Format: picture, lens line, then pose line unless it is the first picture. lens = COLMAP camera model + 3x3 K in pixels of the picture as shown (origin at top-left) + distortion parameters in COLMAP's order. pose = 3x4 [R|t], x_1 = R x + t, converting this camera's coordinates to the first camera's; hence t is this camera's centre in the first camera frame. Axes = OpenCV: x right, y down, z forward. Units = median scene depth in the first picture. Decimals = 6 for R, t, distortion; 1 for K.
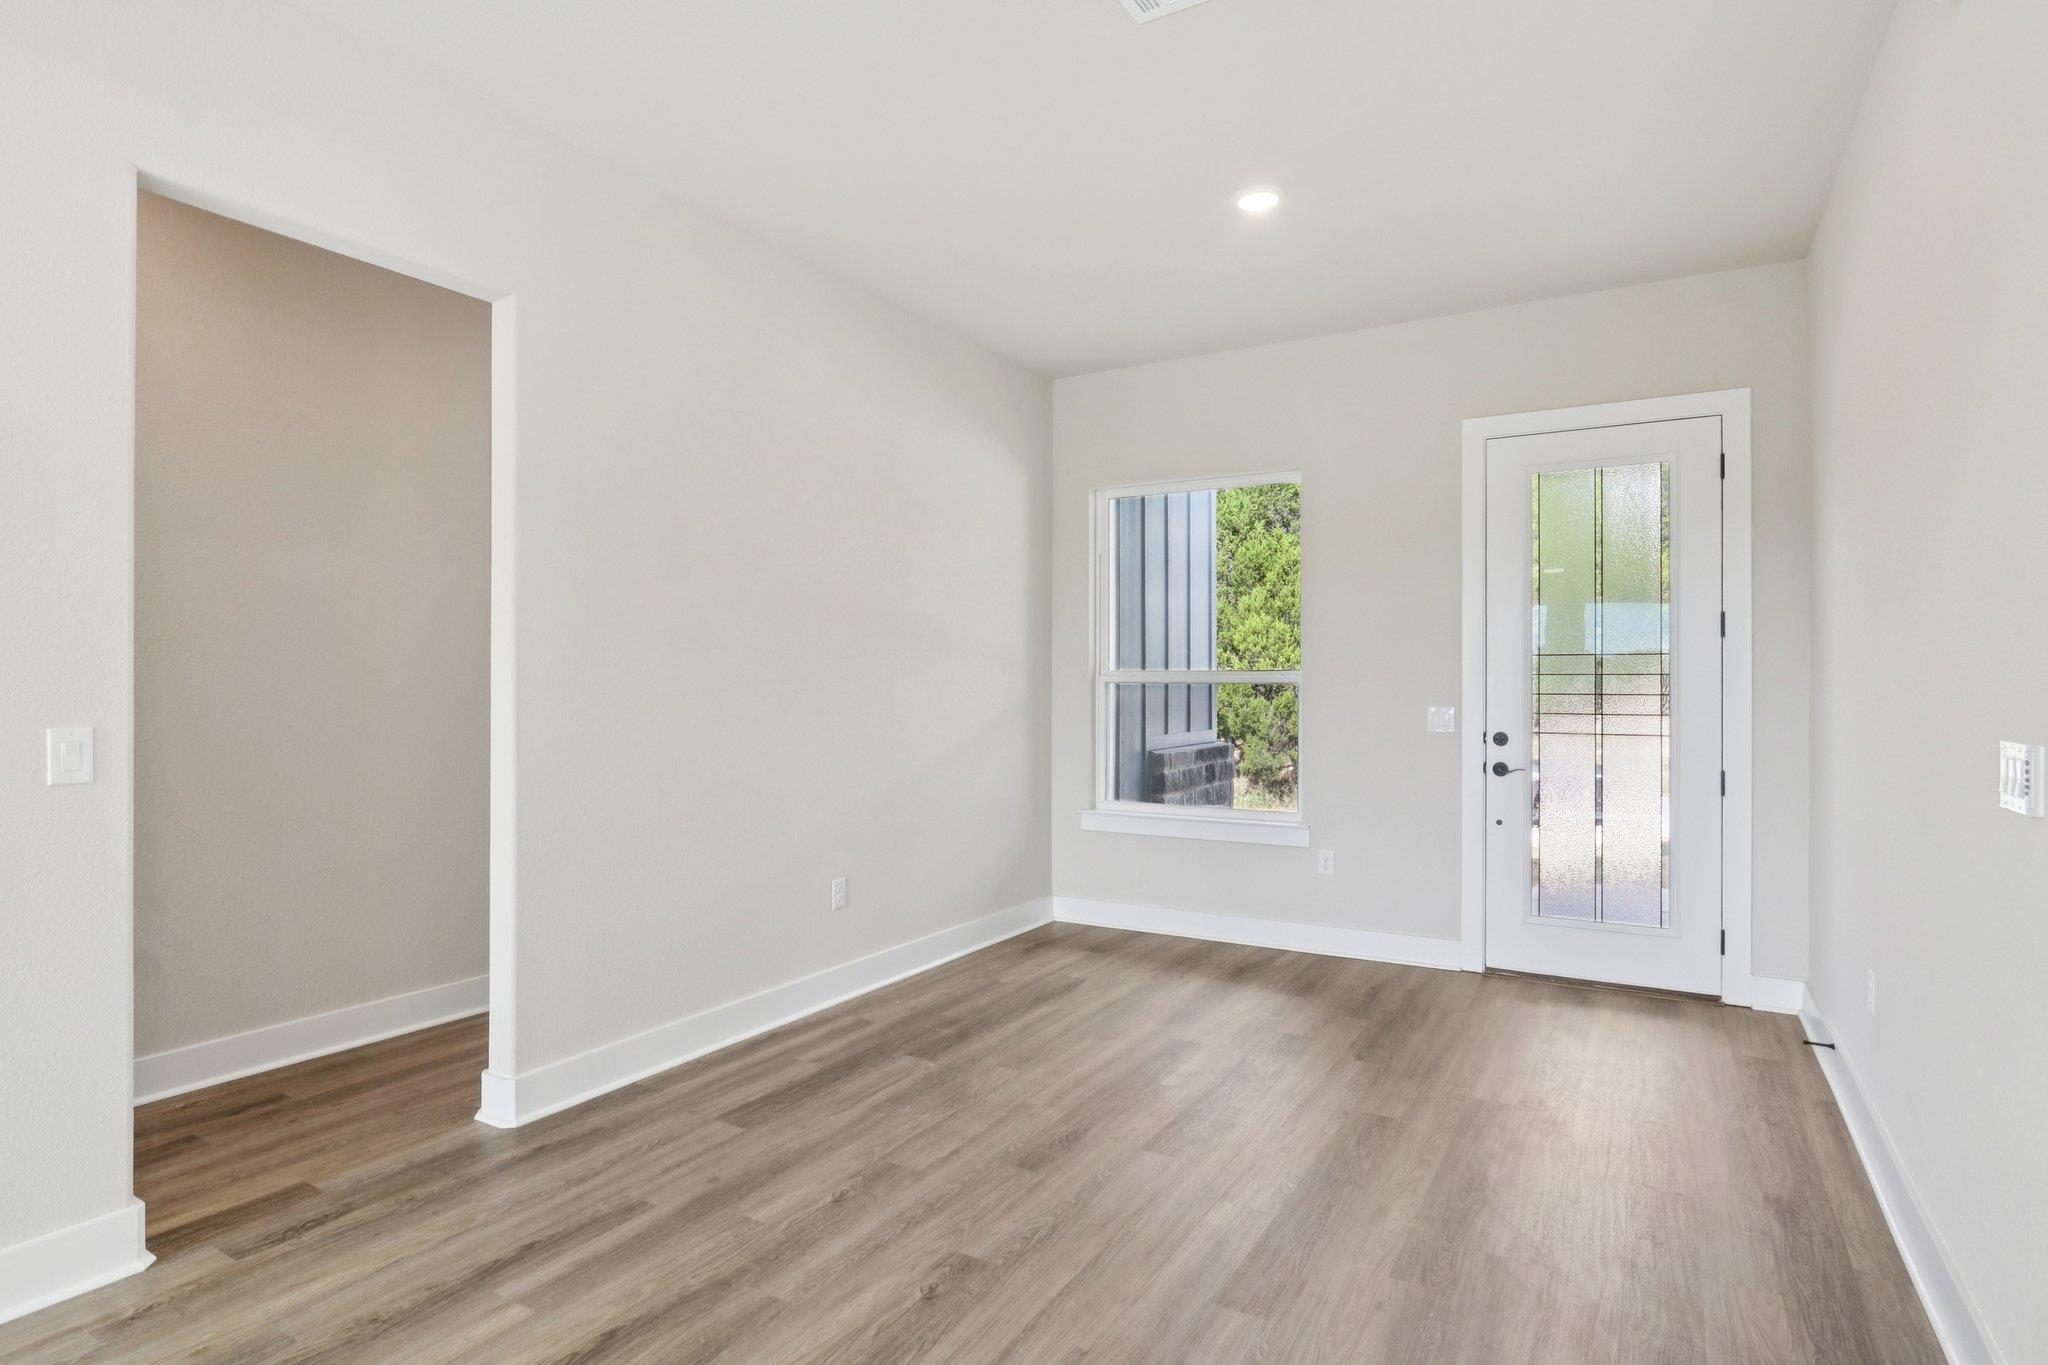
lens RADIAL K [[1135.3, 0, 1005.2], [0, 1135.3, 703.9], [0, 0, 1]] dist [-0.003911, -0.001117]
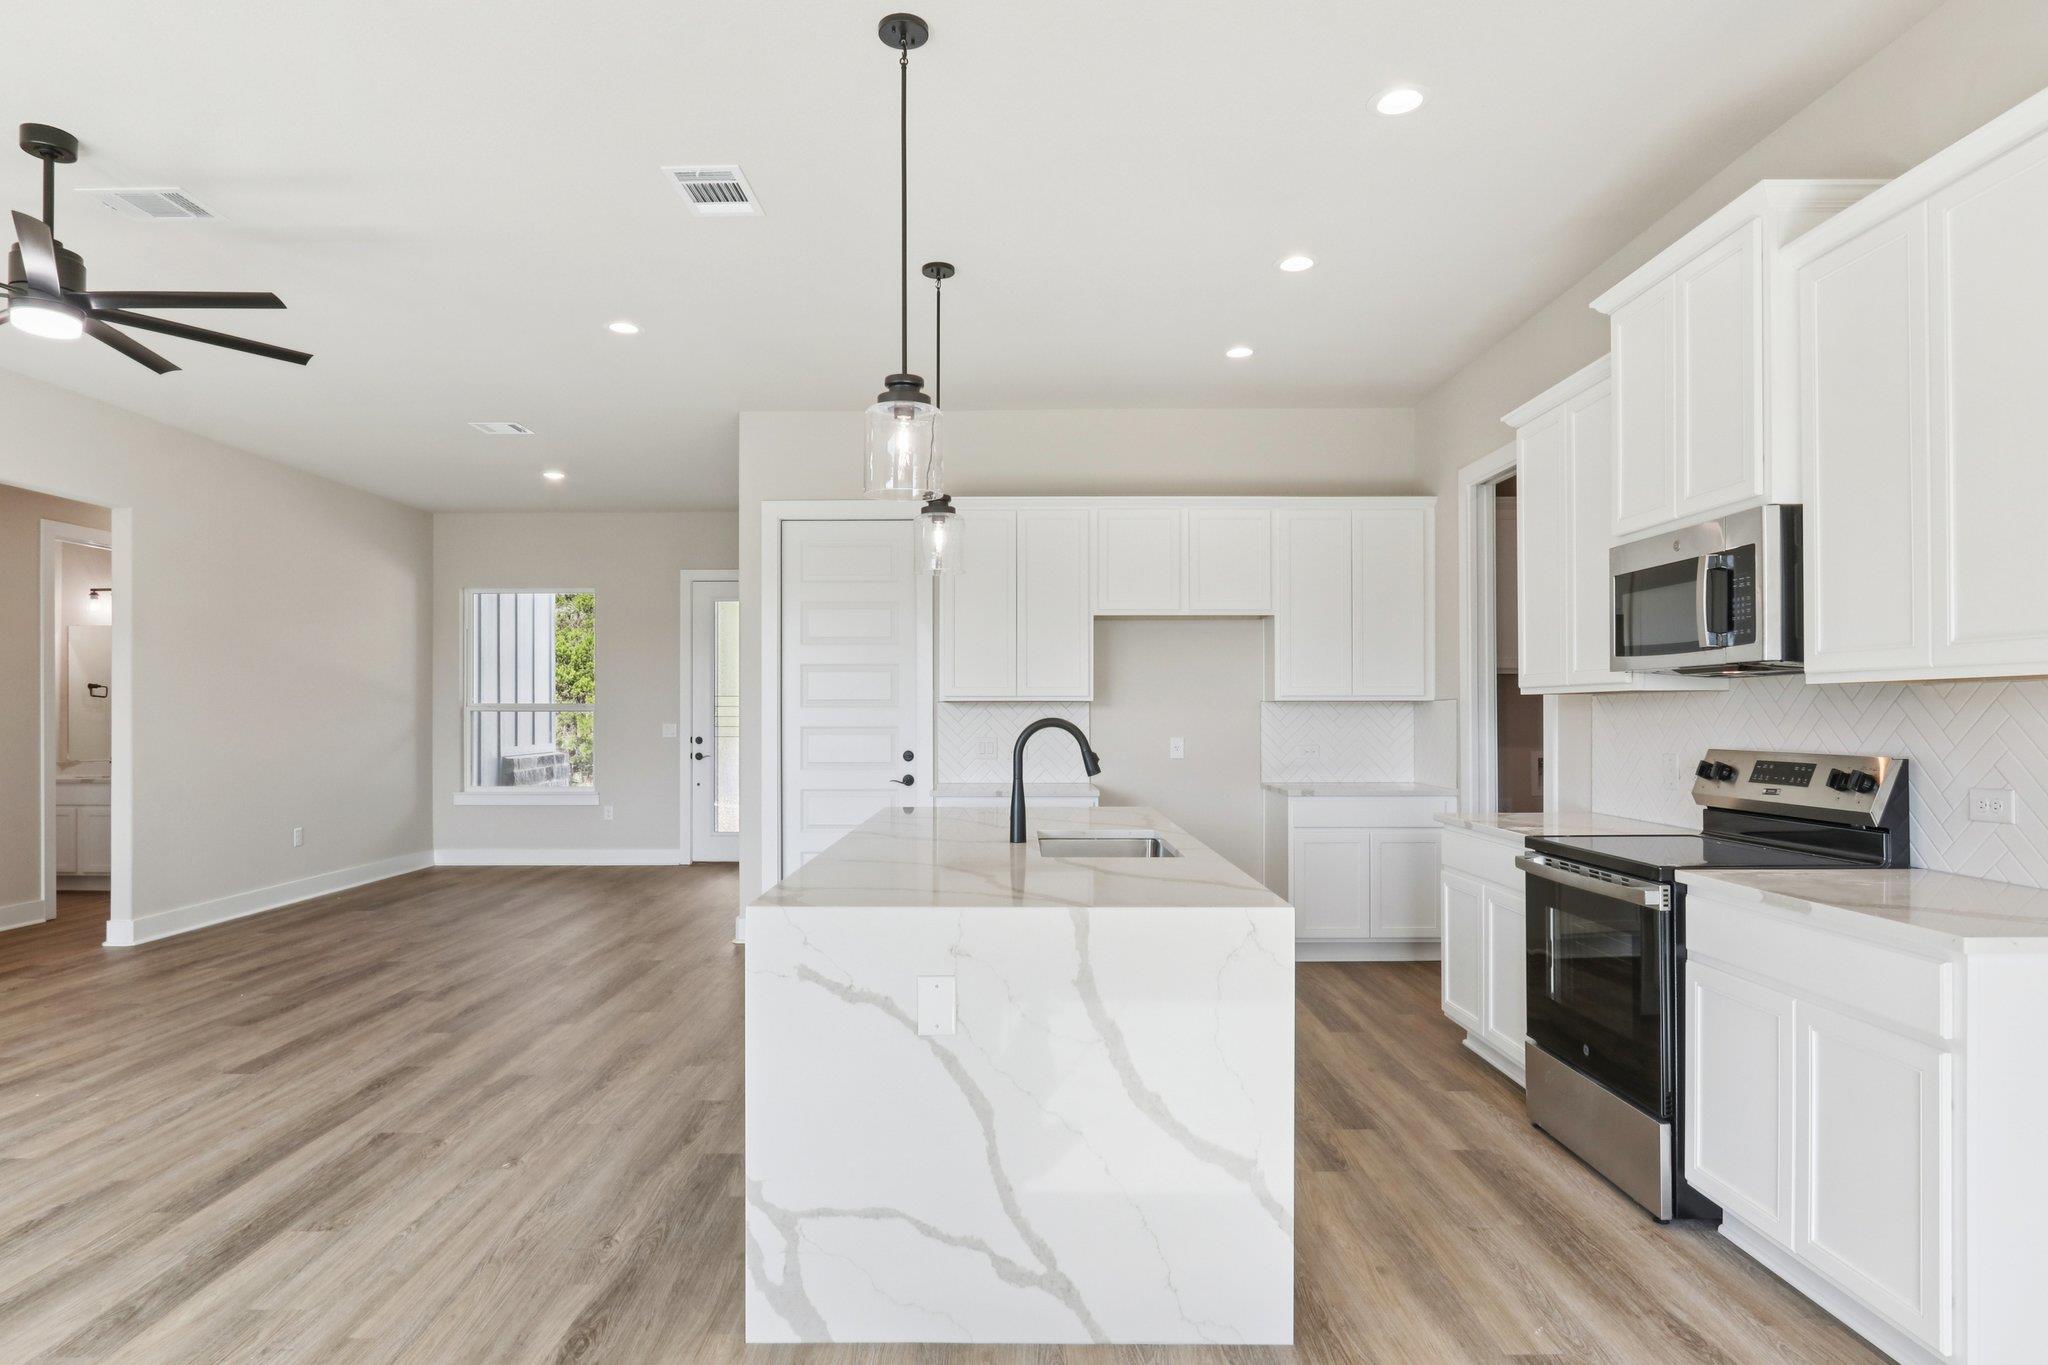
lens RADIAL K [[1135.3, 0, 1005.2], [0, 1135.3, 703.9], [0, 0, 1]] dist [-0.003911, -0.001117]
pose [[0.862758, -0.000078, 0.505617, -0.082692], [0.012302, 0.999707, -0.020837, 0.015323], [-0.505468, 0.024198, 0.862506, -0.892625]]
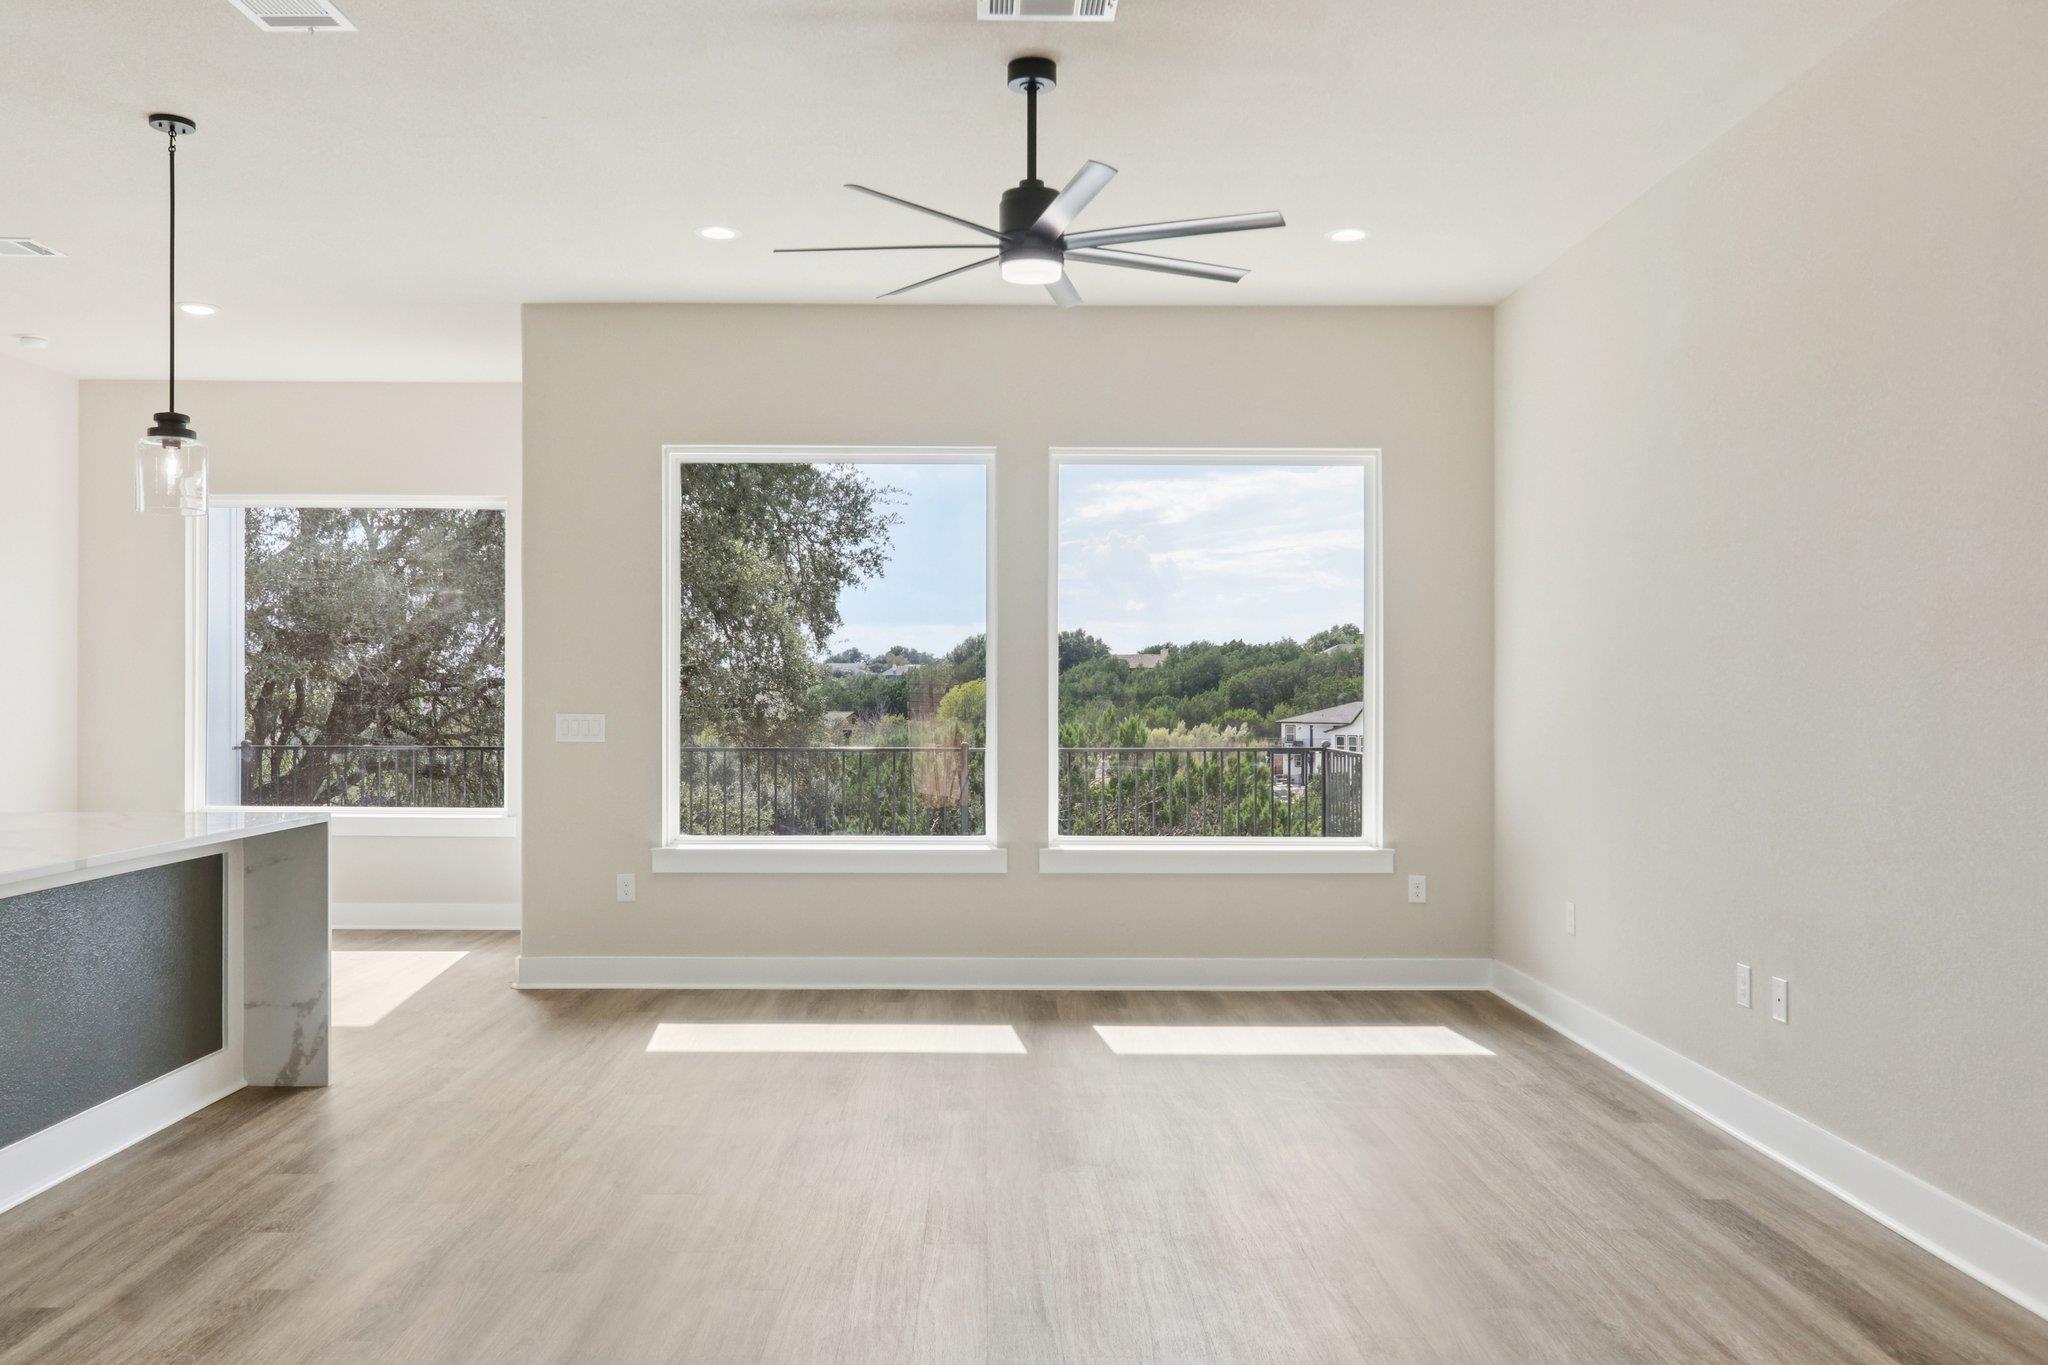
lens RADIAL K [[1606.0, 0, 994.0], [0, 1606.0, 703.8], [0, 0, 1]] dist [0.000211, 0.002959]
pose [[-0.856027, -0.001410, -0.516929, 0.227043], [-0.012401, 0.999764, 0.017809, -0.008701], [0.516782, 0.021656, -0.855843, 0.655215]]
